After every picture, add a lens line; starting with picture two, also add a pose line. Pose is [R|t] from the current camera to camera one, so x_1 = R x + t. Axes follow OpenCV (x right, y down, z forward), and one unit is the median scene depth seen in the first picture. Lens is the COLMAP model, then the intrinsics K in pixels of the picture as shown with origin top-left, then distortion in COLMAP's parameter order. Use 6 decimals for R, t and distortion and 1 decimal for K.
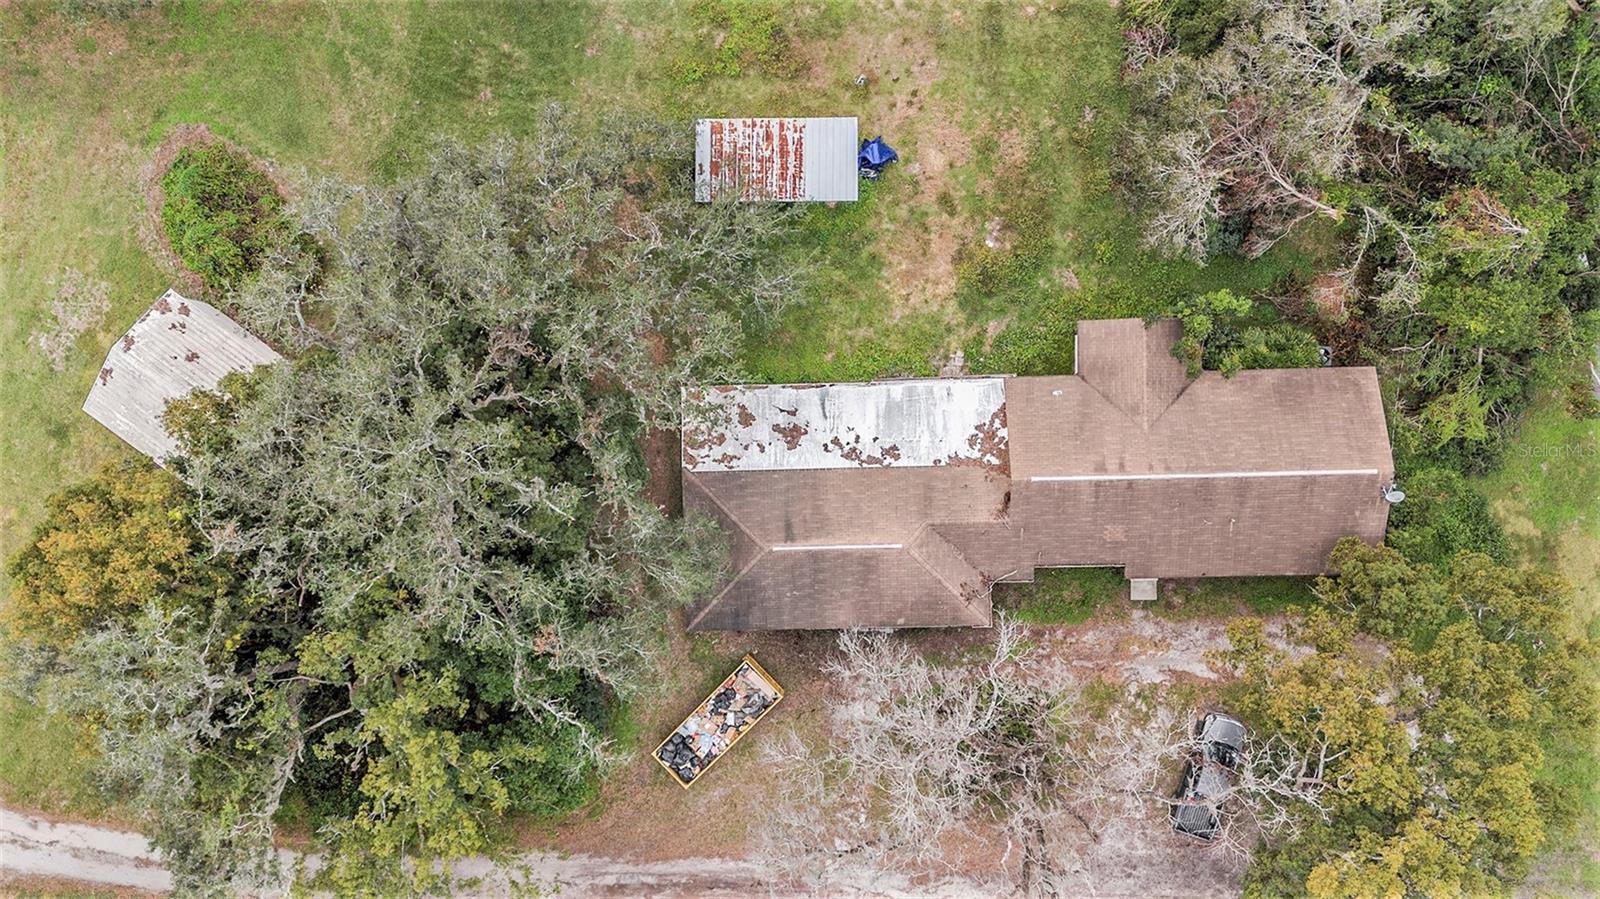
lens RADIAL K [[1158.1, 0, 800.0], [0, 1158.1, 449.5], [0, 0, 1]] dist [0.111033, -0.182341]
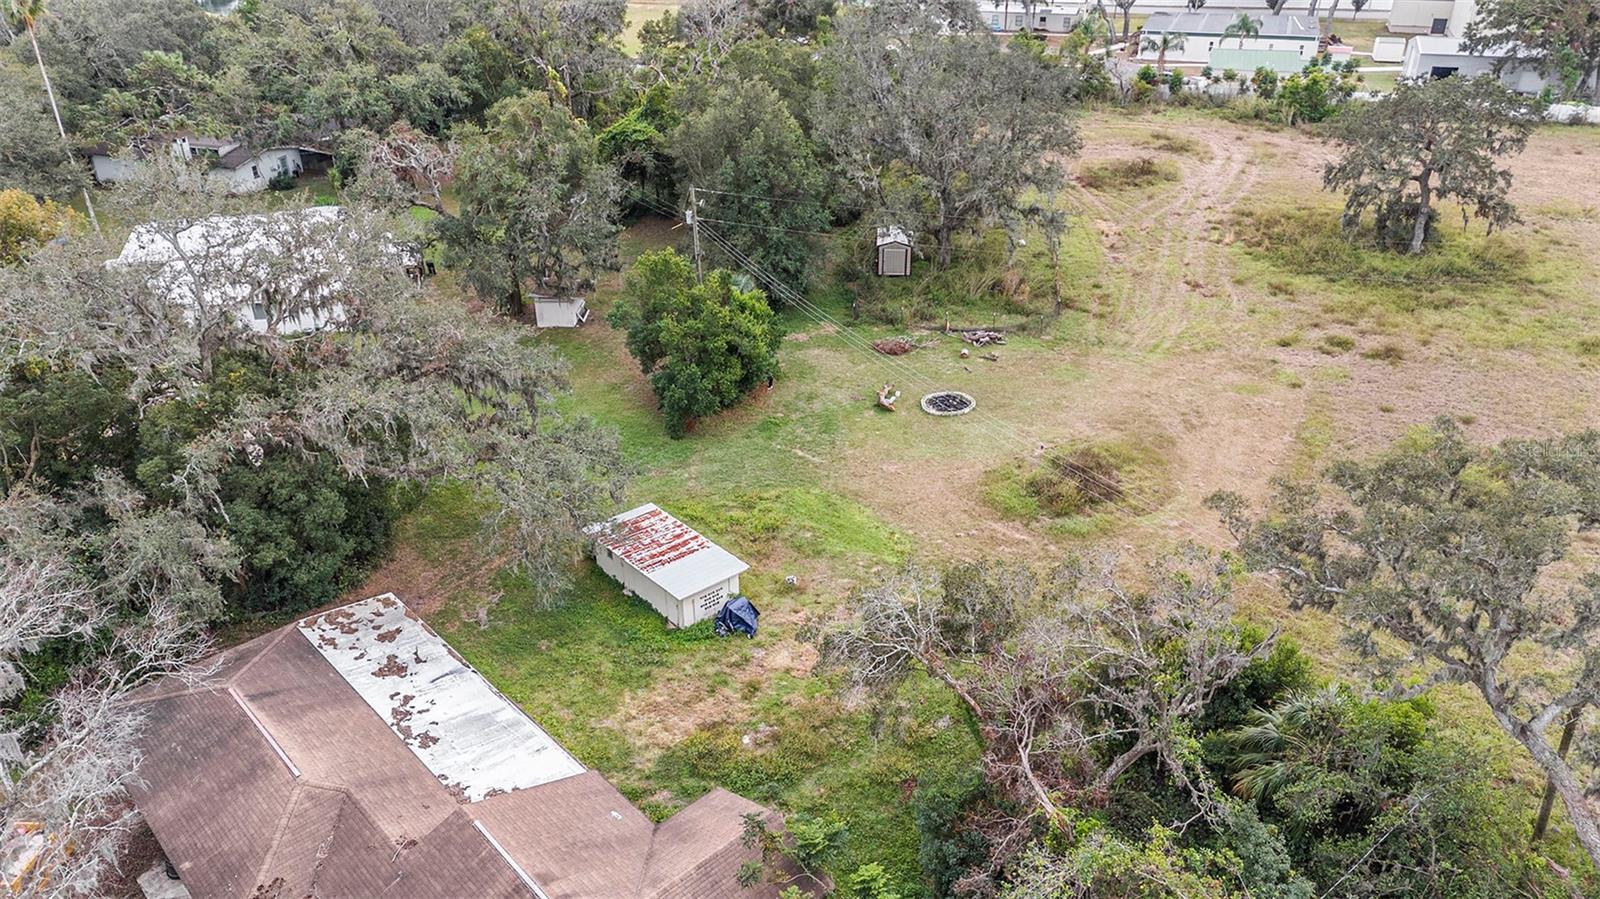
lens RADIAL K [[1158.1, 0, 800.0], [0, 1158.1, 449.5], [0, 0, 1]] dist [0.111033, -0.182341]
pose [[0.661732, 0.362660, -0.656192, 0.657337], [-0.749435, 0.294997, -0.592726, 0.212178], [-0.021383, 0.883999, 0.466999, 0.481668]]
